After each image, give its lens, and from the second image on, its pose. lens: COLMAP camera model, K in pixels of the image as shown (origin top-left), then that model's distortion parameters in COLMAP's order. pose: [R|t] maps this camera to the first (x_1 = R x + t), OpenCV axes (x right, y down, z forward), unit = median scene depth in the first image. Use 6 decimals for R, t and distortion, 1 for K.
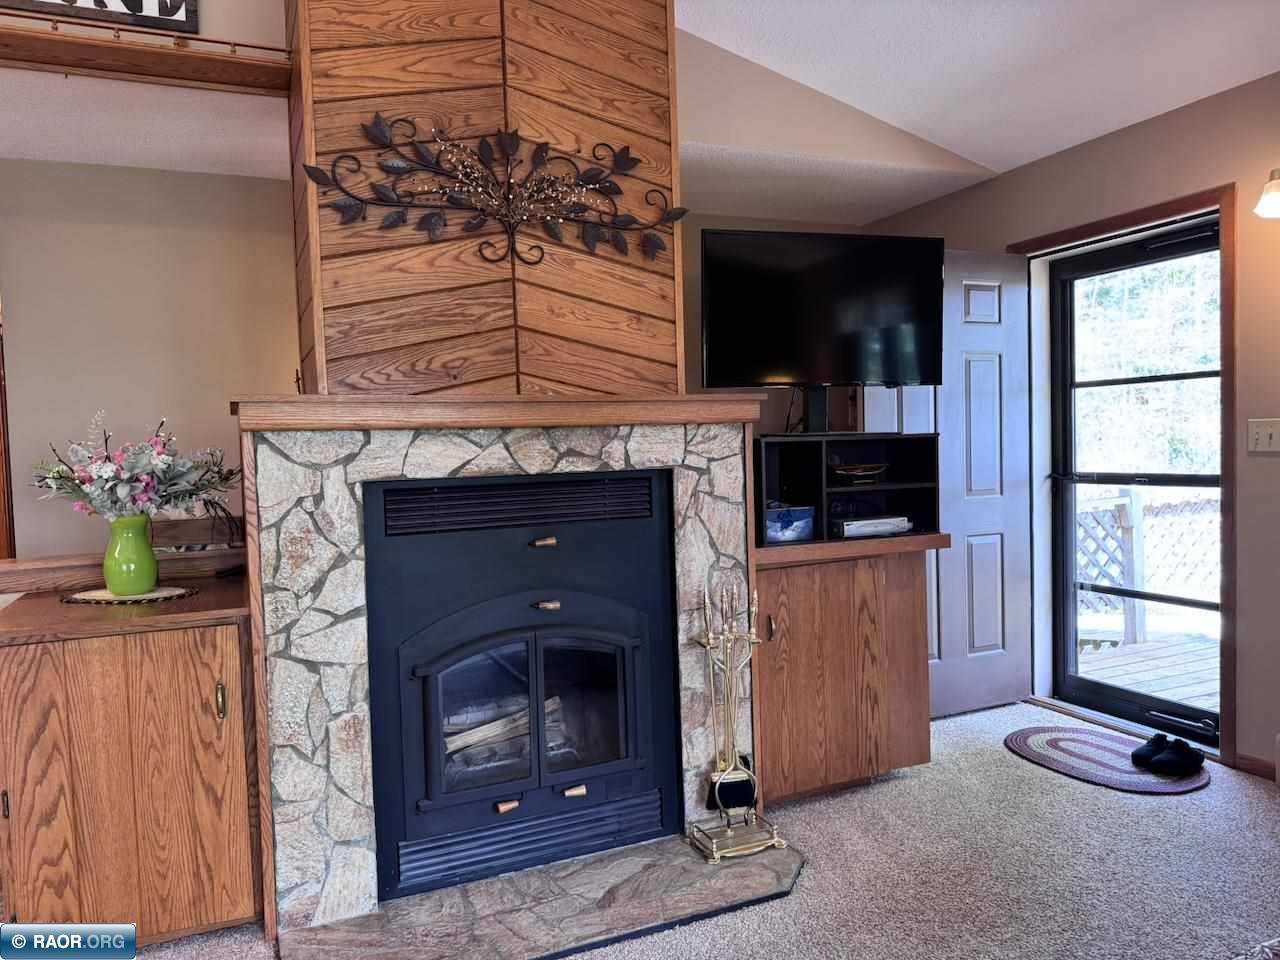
lens RADIAL K [[891.0, 0, 637.7], [0, 891.0, 485.7], [0, 0, 1]] dist [0.094184, -0.133739]
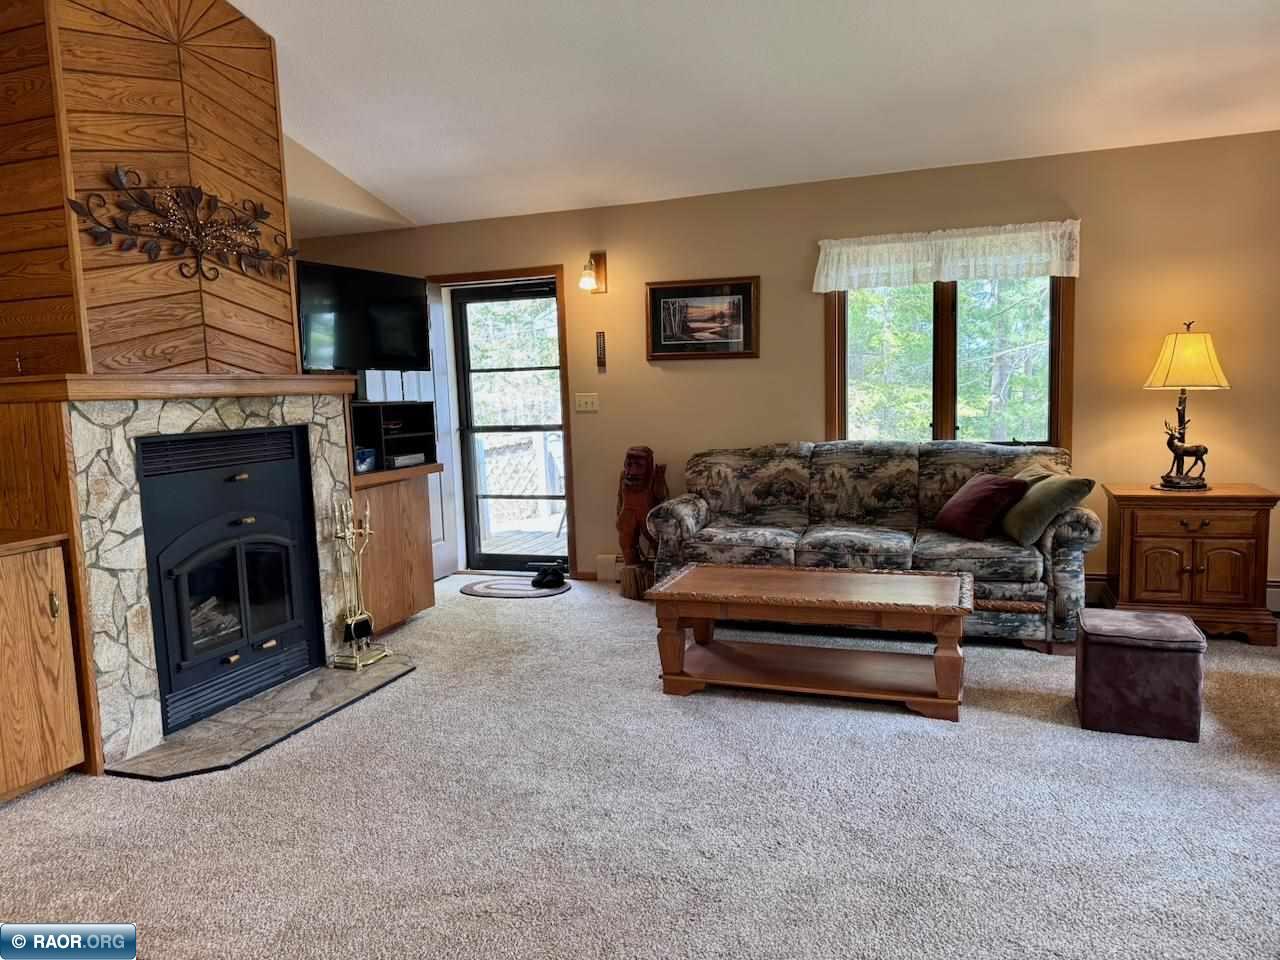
lens RADIAL K [[891.0, 0, 637.7], [0, 891.0, 485.7], [0, 0, 1]] dist [0.094184, -0.133739]
pose [[0.695696, -0.073120, 0.714605, -0.717469], [0.048407, 0.997317, 0.054921, 0.028735], [-0.716704, -0.003616, 0.697368, -0.486273]]
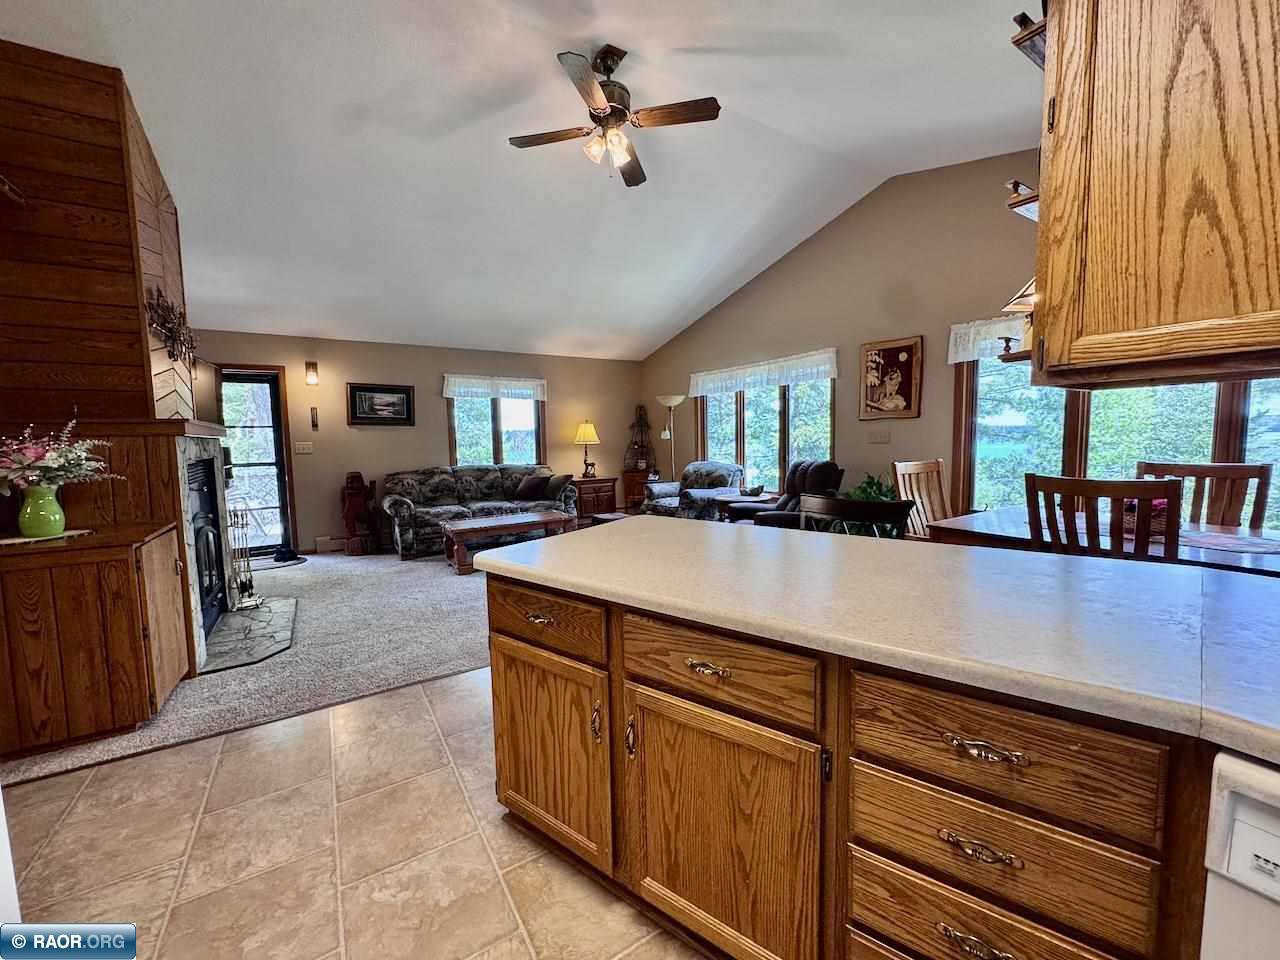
lens RADIAL K [[508.9, 0, 640.0], [0, 508.9, 480.0], [0, 0, 1]] dist [-0.000806, -0.000394]
pose [[-0.149668, -0.050188, 0.987462, -1.561461], [0.070383, 0.995636, 0.061272, 0.040901], [-0.986228, 0.078671, -0.145482, 0.103533]]
